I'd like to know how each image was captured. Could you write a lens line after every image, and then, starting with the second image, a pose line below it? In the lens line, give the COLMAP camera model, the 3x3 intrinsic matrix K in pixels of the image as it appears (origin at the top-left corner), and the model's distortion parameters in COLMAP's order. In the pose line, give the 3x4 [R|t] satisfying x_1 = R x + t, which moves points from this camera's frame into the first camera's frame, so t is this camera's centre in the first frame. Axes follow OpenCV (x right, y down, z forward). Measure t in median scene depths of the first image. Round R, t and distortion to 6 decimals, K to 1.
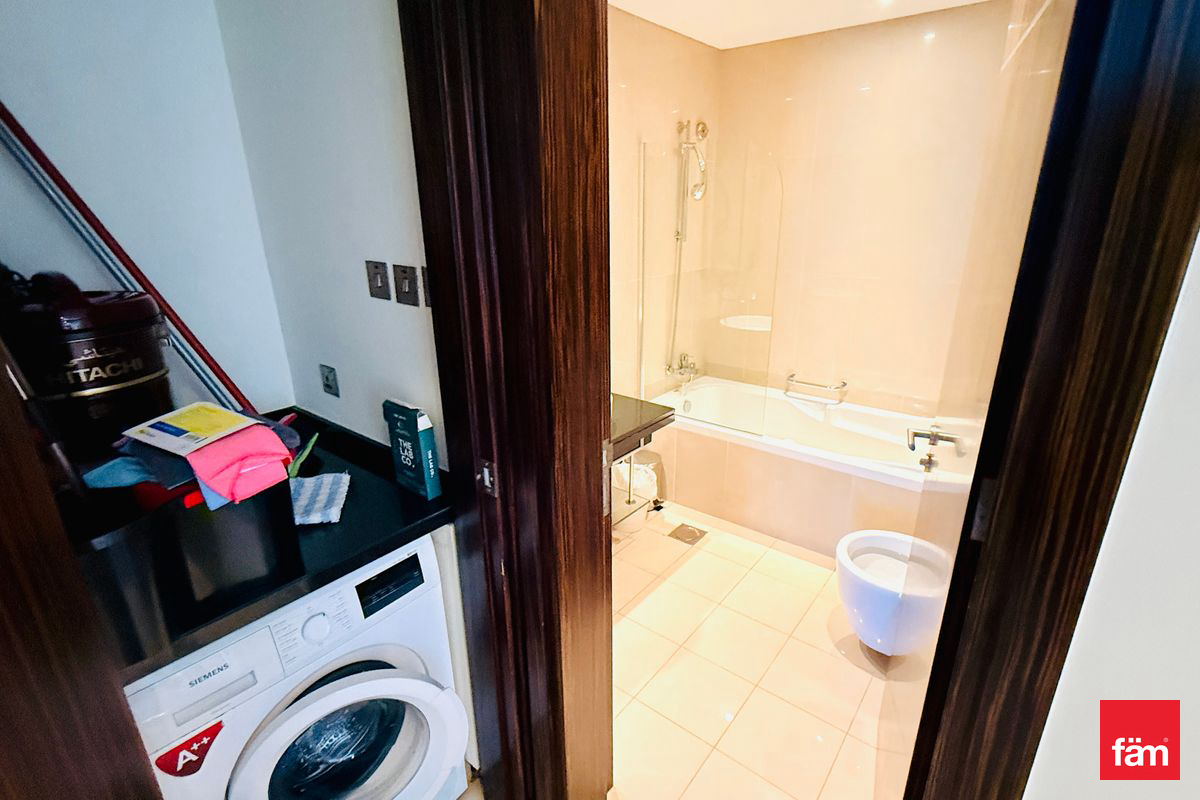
lens RADIAL K [[567.1, 0, 592.7], [0, 567.1, 400.6], [0, 0, 1]] dist [-0.000543, 0.000156]
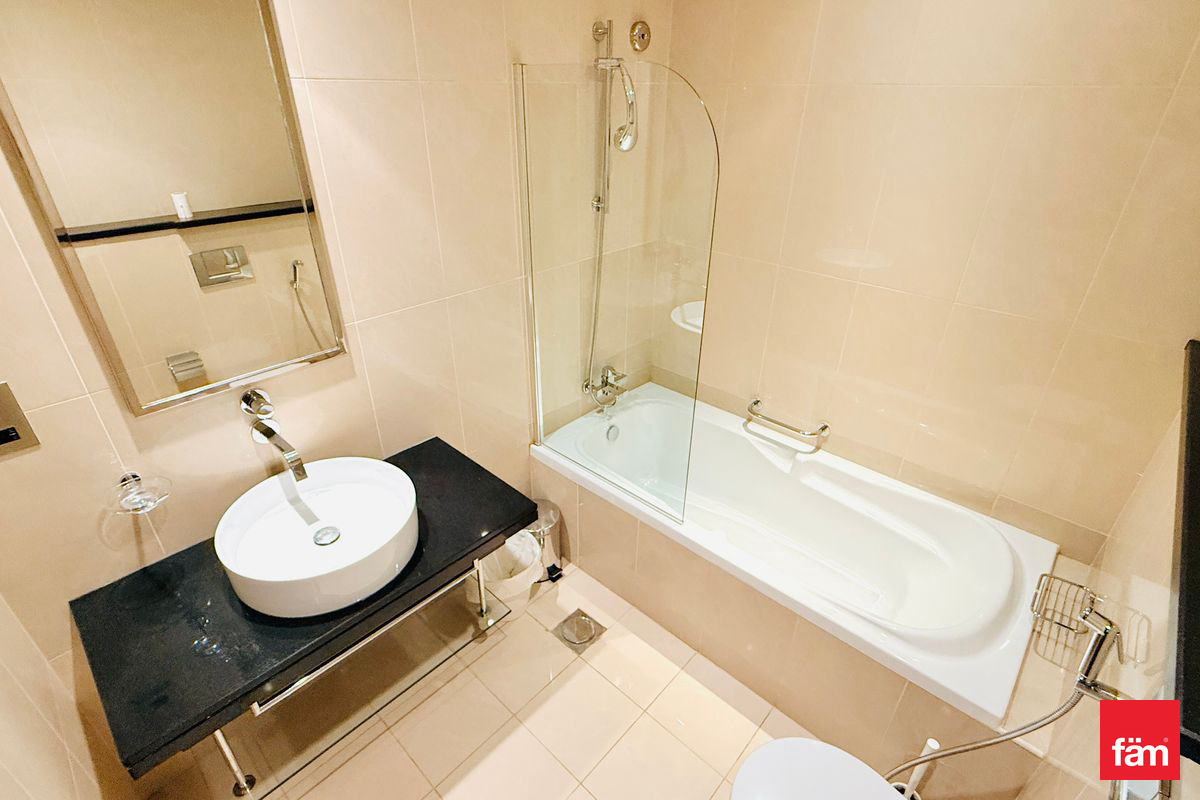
lens RADIAL K [[562.2, 0, 575.1], [0, 562.2, 399.5], [0, 0, 1]] dist [0.000433, -0.000644]
pose [[0.996320, 0.045802, -0.072445, 0.184099], [-0.032764, 0.984573, 0.171880, -0.174983], [0.079200, -0.168874, 0.982450, 0.293463]]
